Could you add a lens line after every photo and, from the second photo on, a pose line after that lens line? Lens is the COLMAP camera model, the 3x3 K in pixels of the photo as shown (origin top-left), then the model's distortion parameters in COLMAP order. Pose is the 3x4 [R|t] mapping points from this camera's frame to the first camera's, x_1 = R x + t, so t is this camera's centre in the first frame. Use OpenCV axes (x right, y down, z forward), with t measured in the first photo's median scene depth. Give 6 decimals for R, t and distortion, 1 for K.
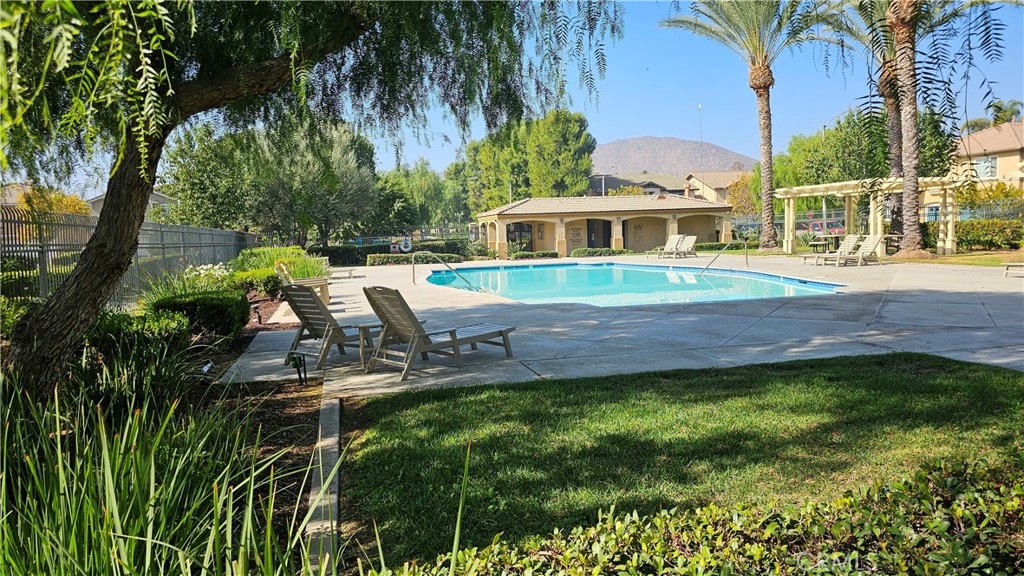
lens RADIAL K [[678.0, 0, 509.7], [0, 678.0, 284.8], [0, 0, 1]] dist [0.084507, -0.105658]
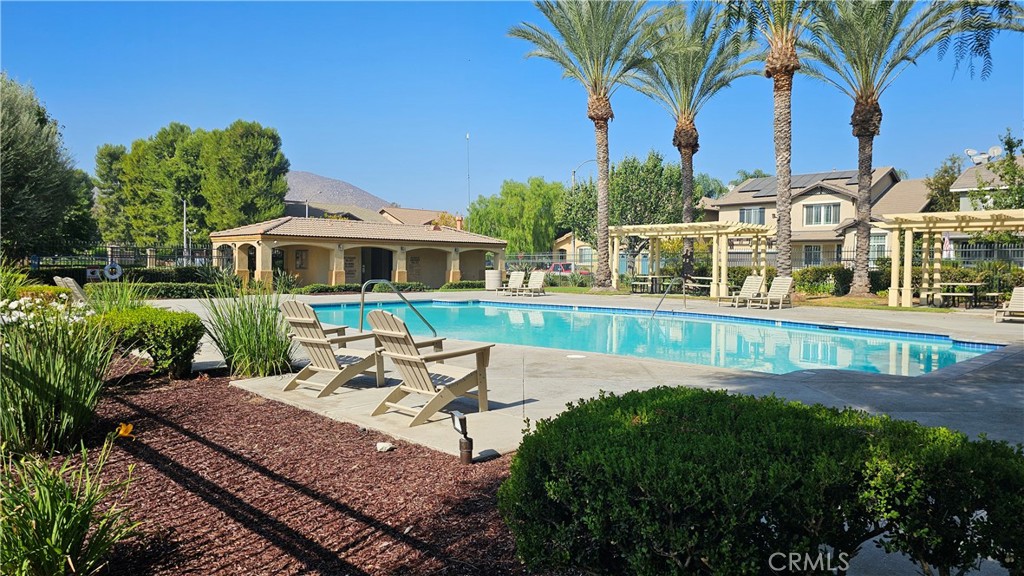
lens RADIAL K [[678.0, 0, 509.7], [0, 678.0, 284.8], [0, 0, 1]] dist [0.084507, -0.105658]
pose [[0.865235, 0.025948, 0.500694, -0.155578], [0.000640, 0.998602, -0.052857, -0.005670], [-0.501366, 0.046054, 0.864009, 0.188008]]
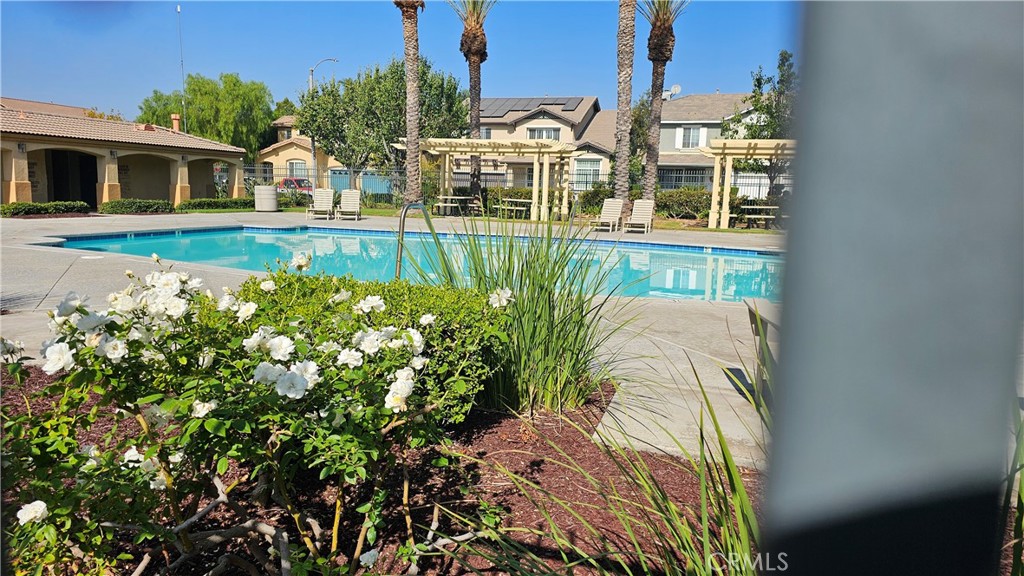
lens RADIAL K [[678.0, 0, 509.7], [0, 678.0, 284.8], [0, 0, 1]] dist [0.084507, -0.105658]
pose [[0.529607, -0.069996, 0.845350, -0.198091], [0.019013, 0.997319, 0.070667, -0.013689], [-0.848030, -0.021353, 0.529518, 0.347172]]
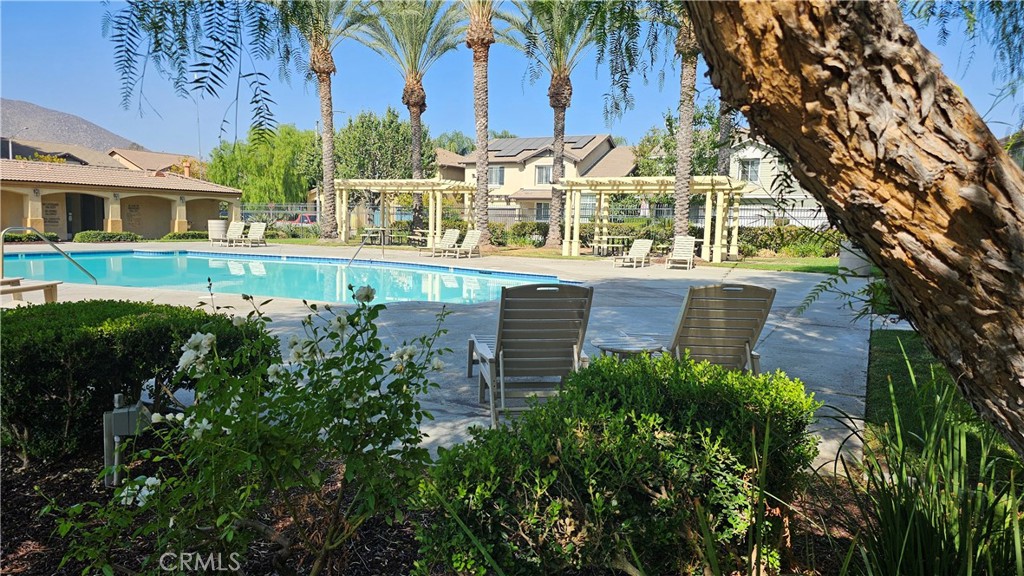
lens RADIAL K [[676.9, 0, 492.7], [0, 676.9, 290.6], [0, 0, 1]] dist [0.079793, -0.102435]
pose [[0.678020, -0.026230, 0.734575, -0.137888], [0.010611, 0.999608, 0.025900, -0.001714], [-0.734967, -0.009766, 0.678033, 0.123696]]
